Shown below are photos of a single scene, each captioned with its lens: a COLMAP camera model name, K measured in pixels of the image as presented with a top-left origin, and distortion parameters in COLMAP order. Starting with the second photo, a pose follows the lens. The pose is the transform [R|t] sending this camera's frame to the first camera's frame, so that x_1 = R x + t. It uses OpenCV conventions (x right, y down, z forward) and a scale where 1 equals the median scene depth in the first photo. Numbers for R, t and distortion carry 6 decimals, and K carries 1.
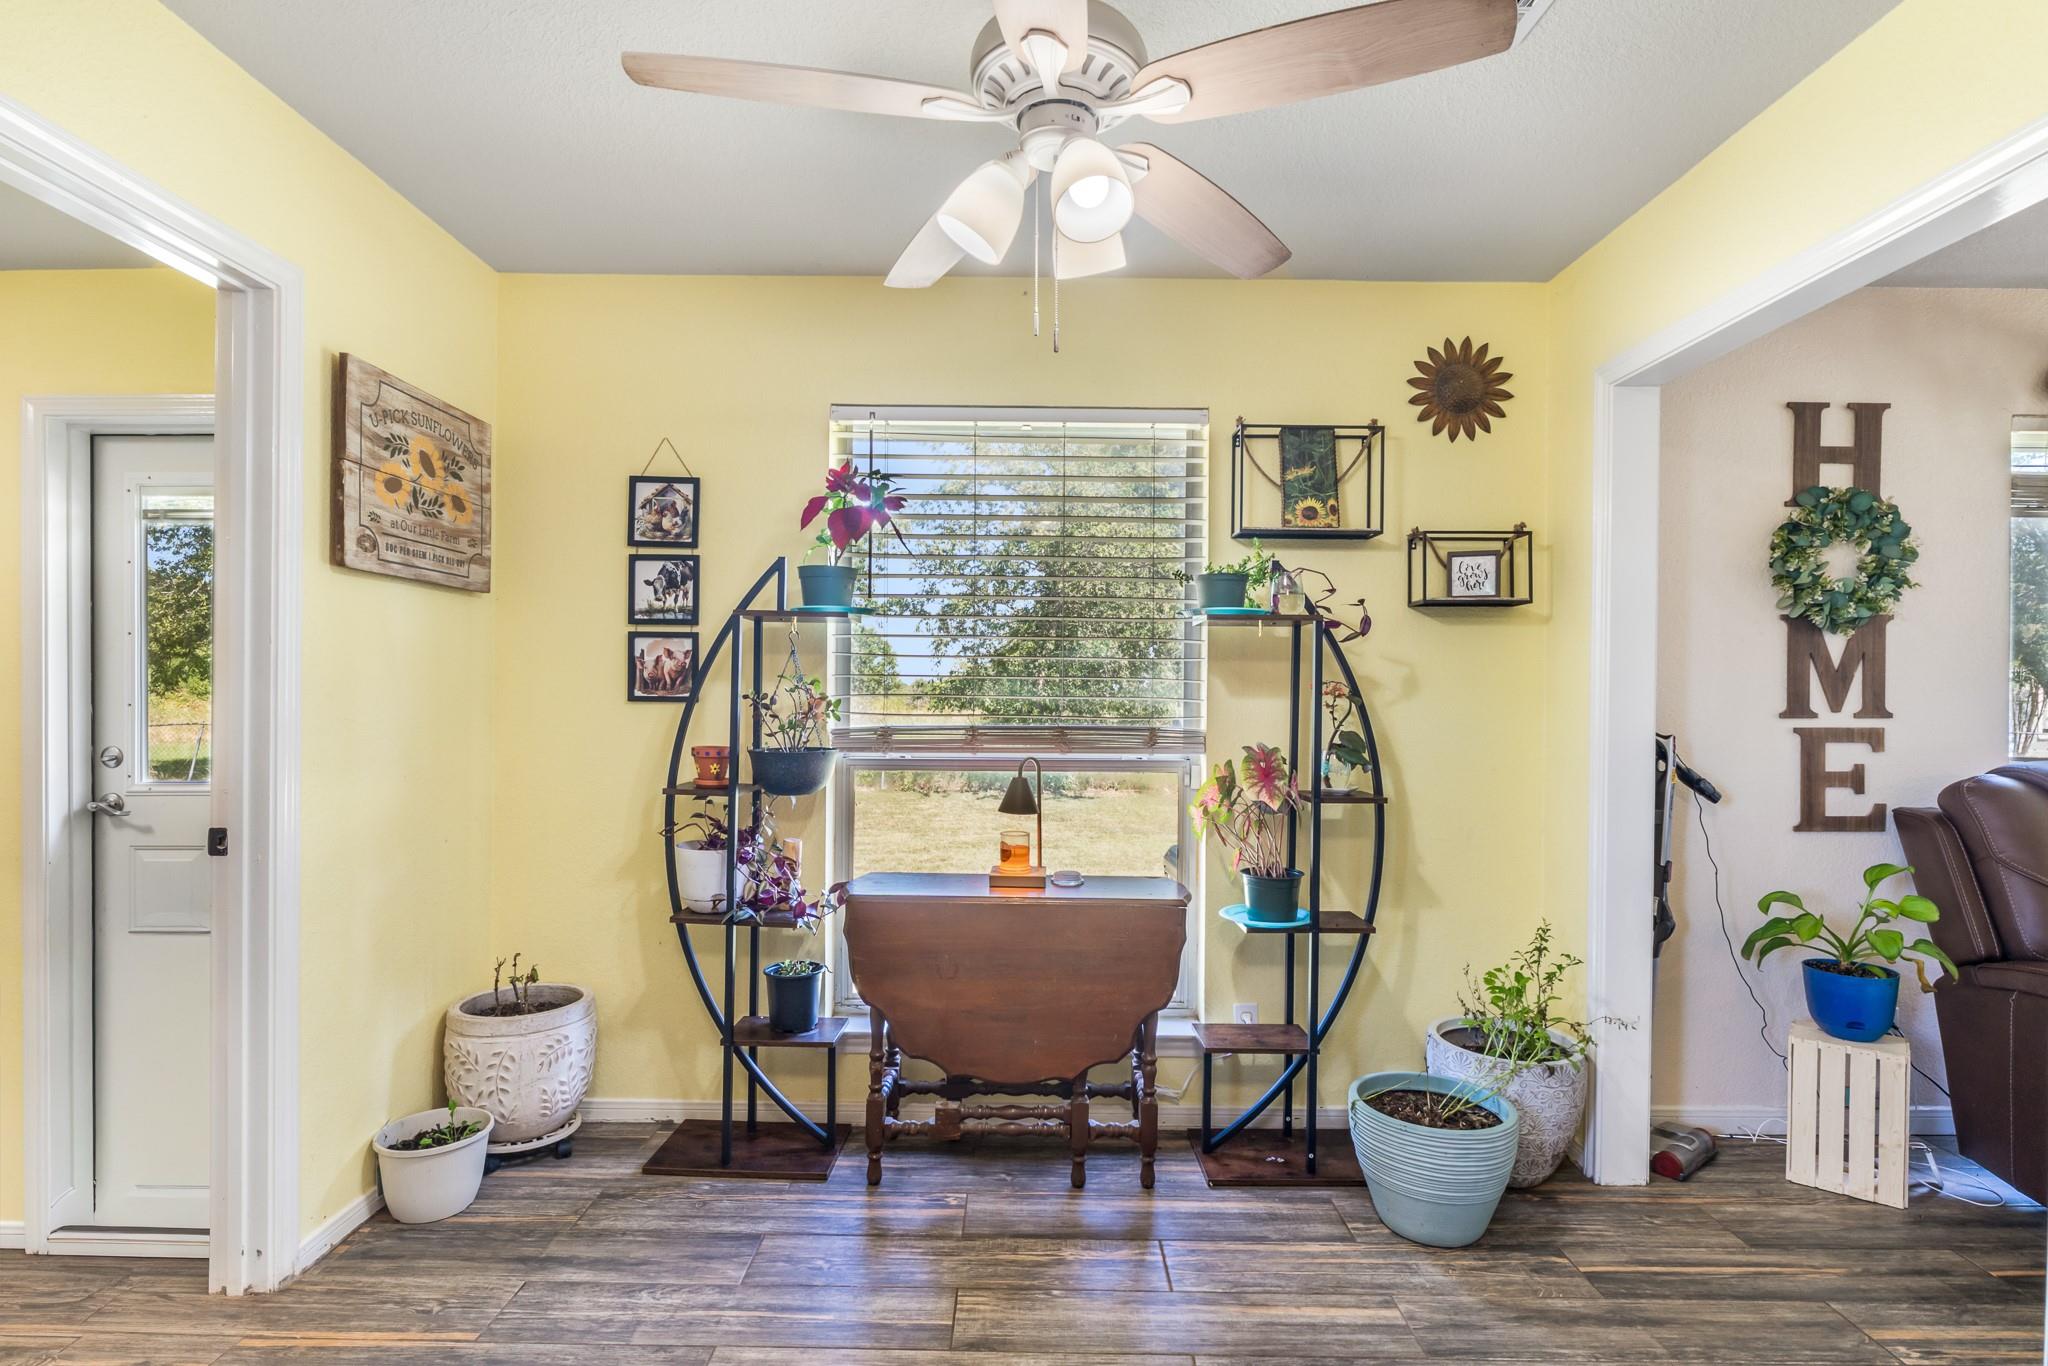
lens RADIAL K [[999.9, 0, 1022.7], [0, 999.9, 689.9], [0, 0, 1]] dist [-0.002026, -0.000620]
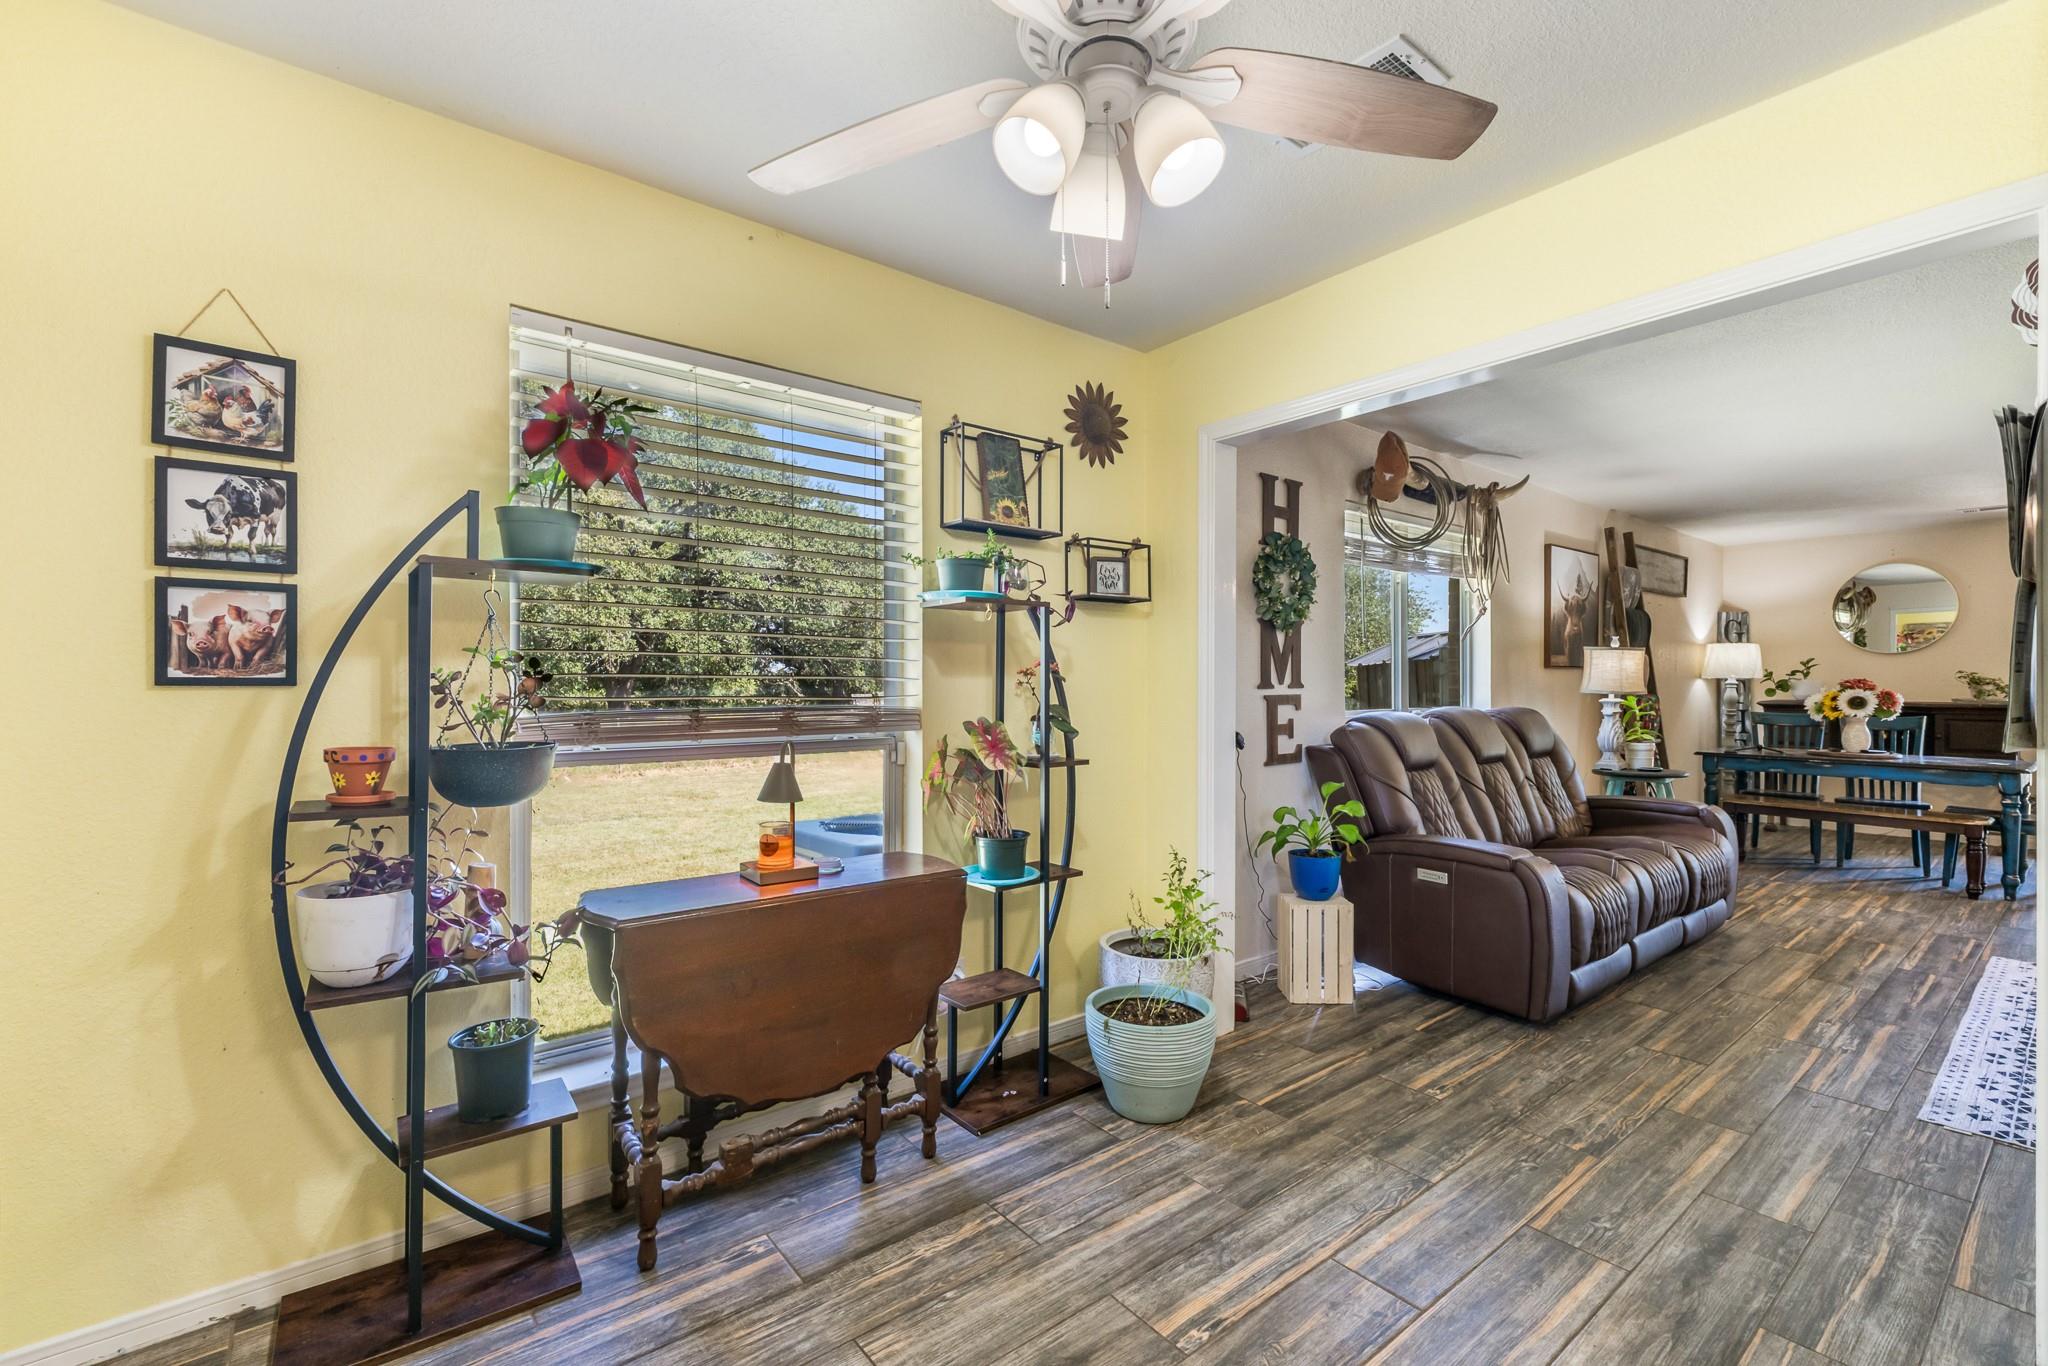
lens RADIAL K [[870.3, 0, 1020.3], [0, 870.3, 682.7], [0, 0, 1]] dist [0.003543, -0.000052]
pose [[0.787314, -0.008373, 0.616495, -0.302828], [0.005821, 0.999964, 0.006148, 0.009342], [-0.616524, -0.001252, 0.787335, 0.216783]]
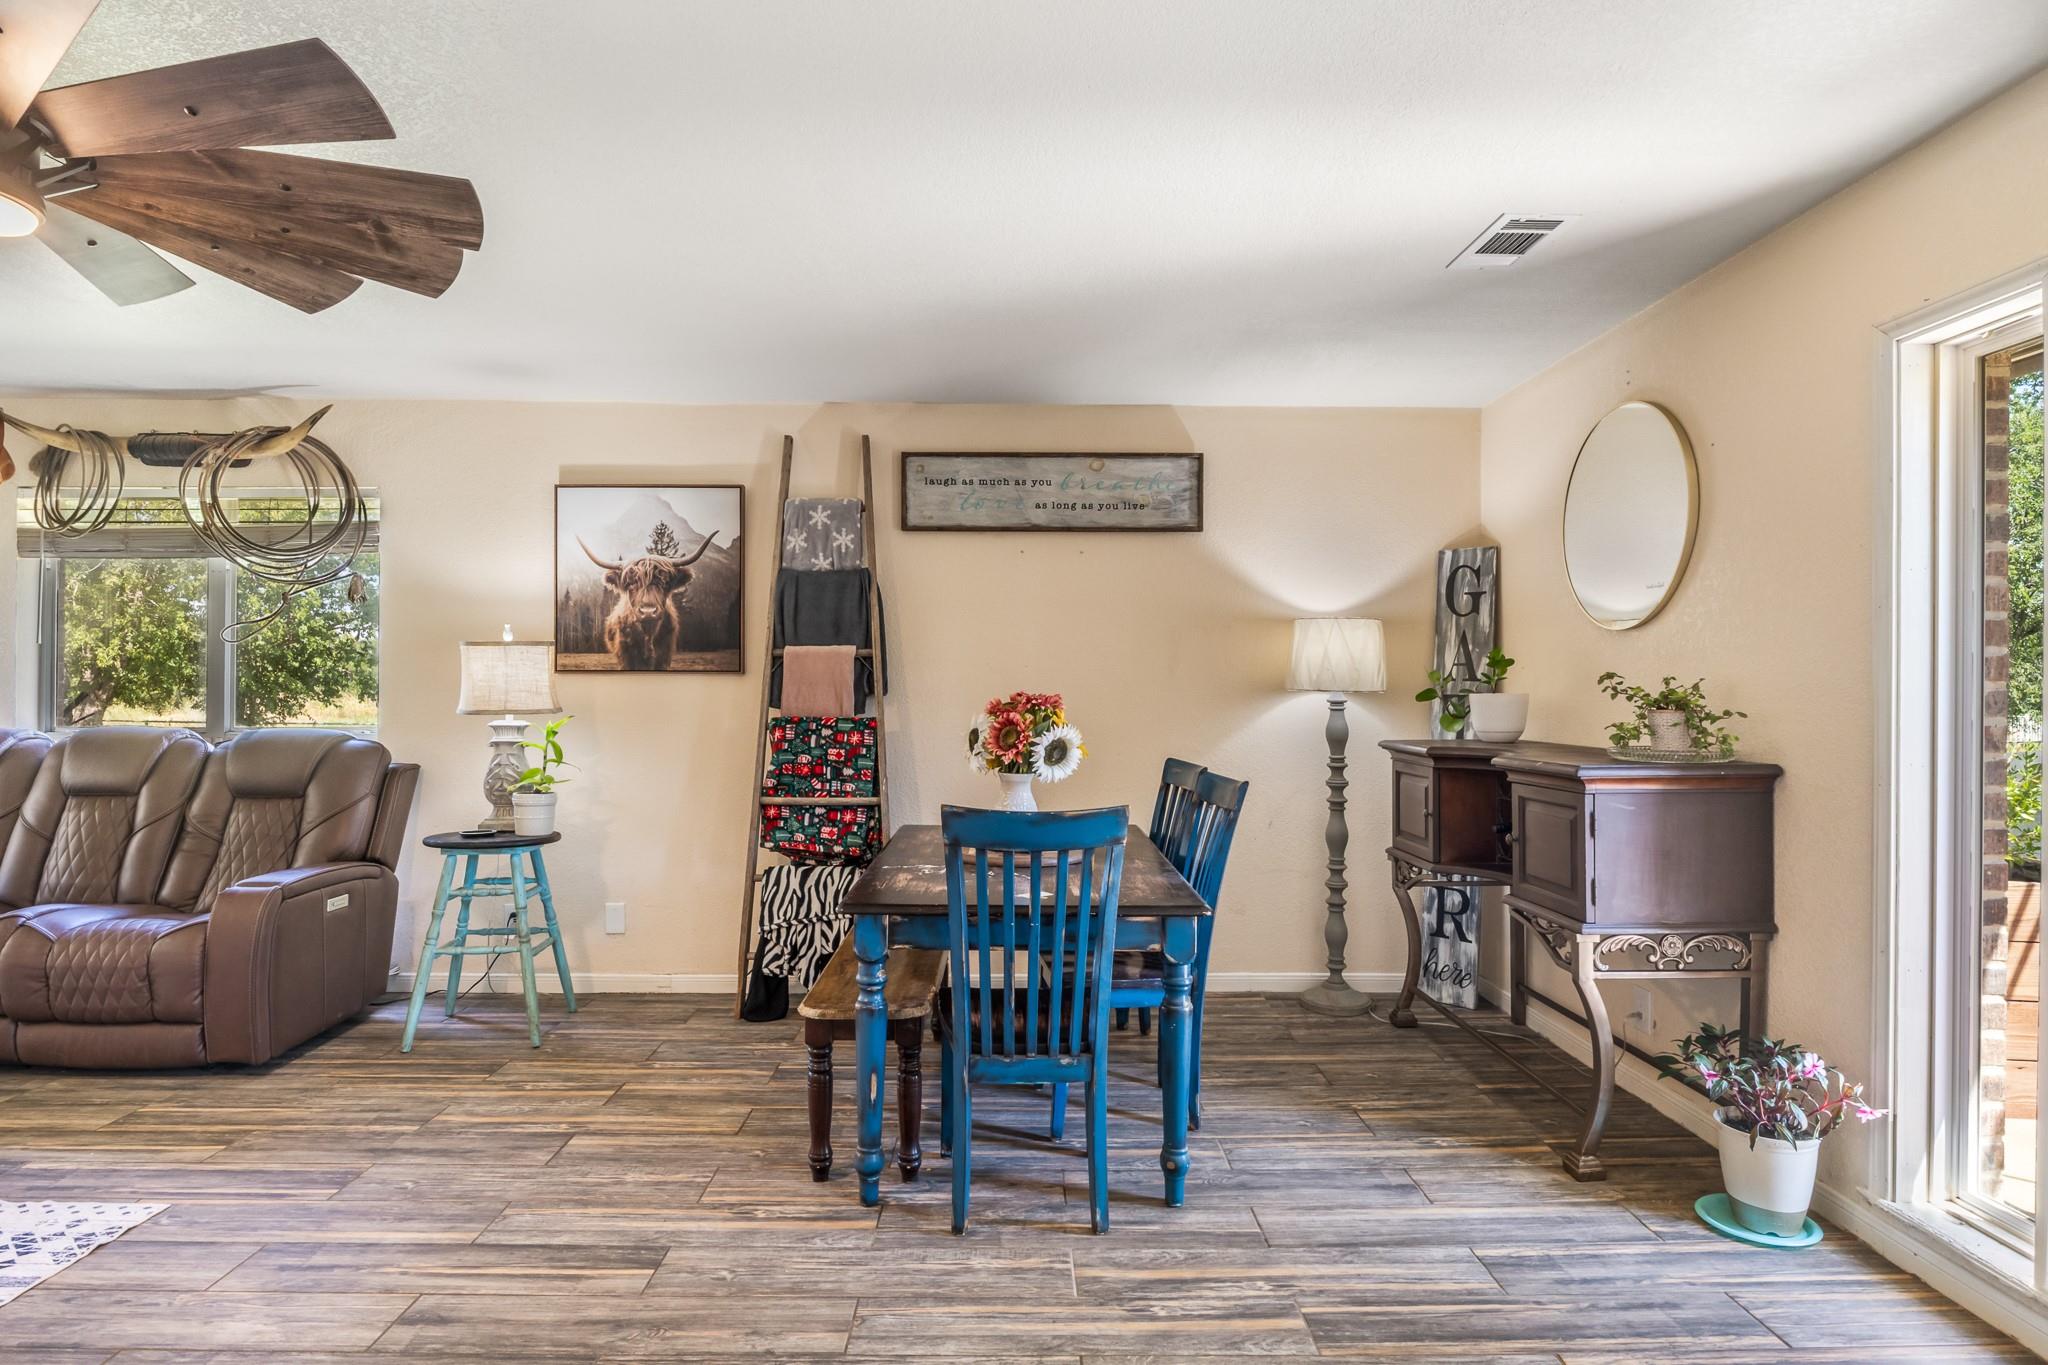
lens RADIAL K [[1092.5, 0, 1034.9], [0, 1092.5, 687.5], [0, 0, 1]] dist [-0.007861, -0.001019]
pose [[0.999923, -0.003551, 0.011855, 2.468666], [0.003609, 0.999982, -0.004896, 0.025160], [-0.011838, 0.004939, 0.999918, -0.575466]]
